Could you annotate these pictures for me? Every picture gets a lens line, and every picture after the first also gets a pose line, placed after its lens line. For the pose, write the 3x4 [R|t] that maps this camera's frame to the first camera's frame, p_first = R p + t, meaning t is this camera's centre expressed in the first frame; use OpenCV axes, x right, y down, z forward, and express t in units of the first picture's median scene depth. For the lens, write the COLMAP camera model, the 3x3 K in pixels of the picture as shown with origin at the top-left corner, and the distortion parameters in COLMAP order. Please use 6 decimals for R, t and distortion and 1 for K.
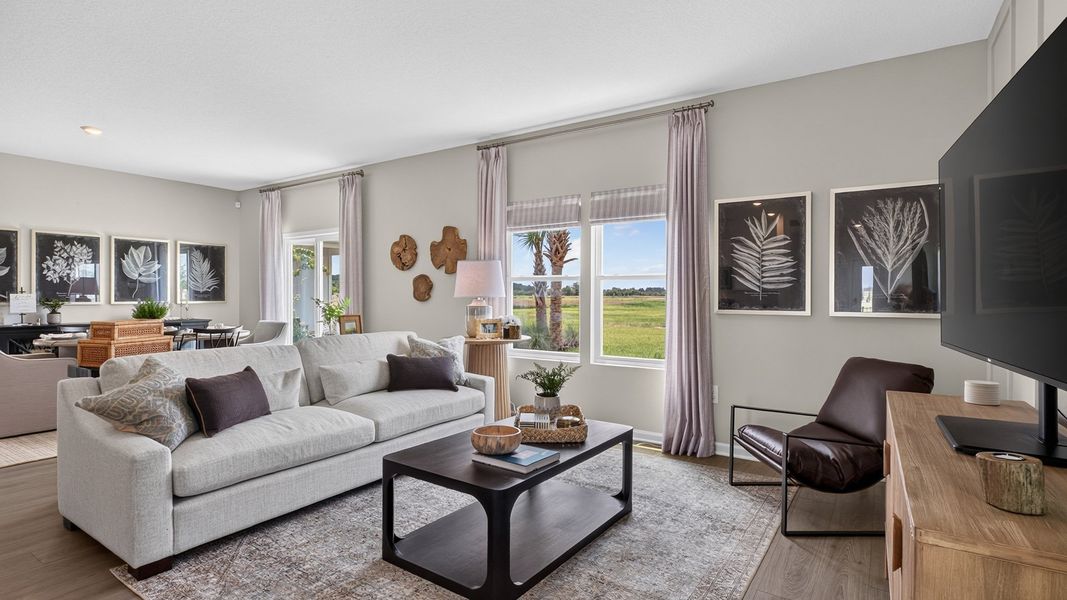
lens RADIAL K [[529.1, 0, 533.5], [0, 529.1, 300.0], [0, 0, 1]] dist [0.003308, 0.000097]
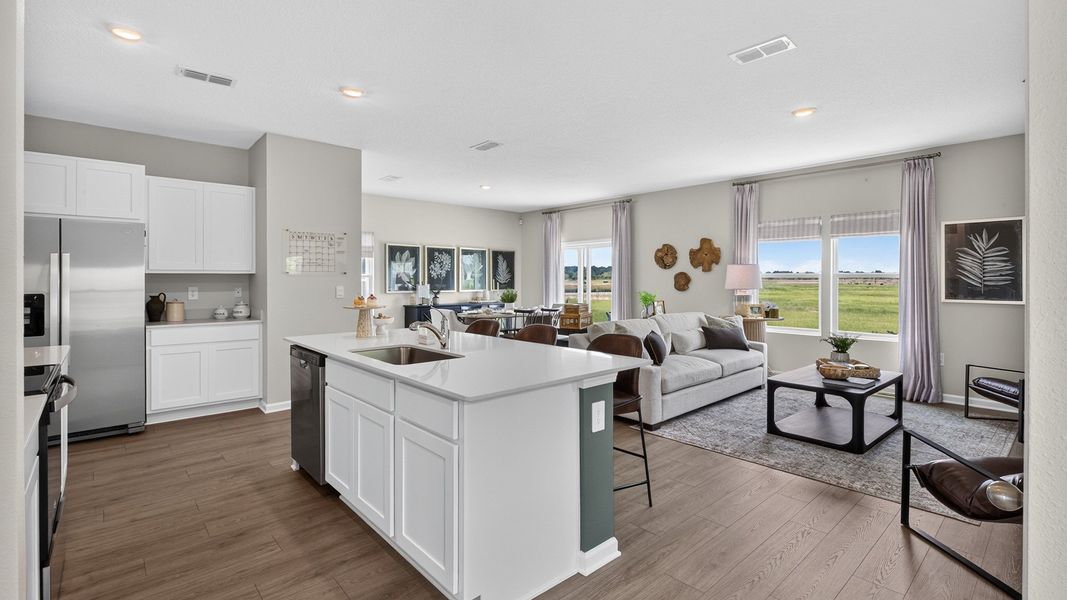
lens RADIAL K [[485.0, 0, 538.7], [0, 485.0, 280.3], [0, 0, 1]] dist [-0.001743, -0.000760]
pose [[0.970874, -0.002733, -0.239576, -0.287794], [0.000854, 0.999968, -0.007946, -0.016910], [0.239590, 0.007510, 0.970845, -0.375698]]
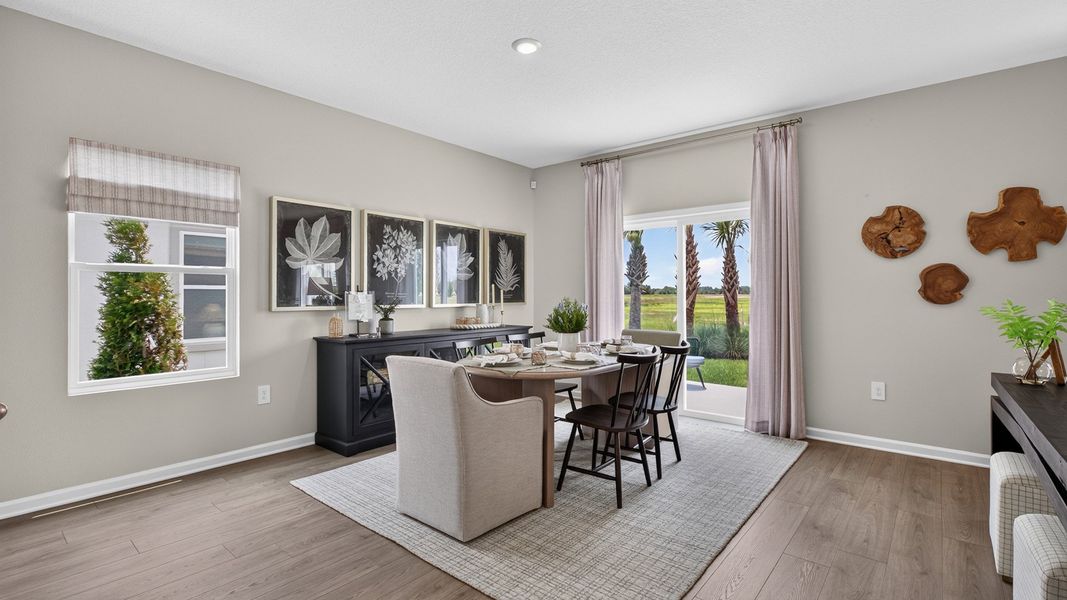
lens RADIAL K [[475.5, 0, 539.4], [0, 475.5, 292.0], [0, 0, 1]] dist [-0.009255, -0.000736]
pose [[0.995682, -0.003404, -0.092765, -0.698578], [0.002171, 0.999908, -0.013386, -0.006053], [0.092802, 0.013127, 0.995598, 0.386838]]
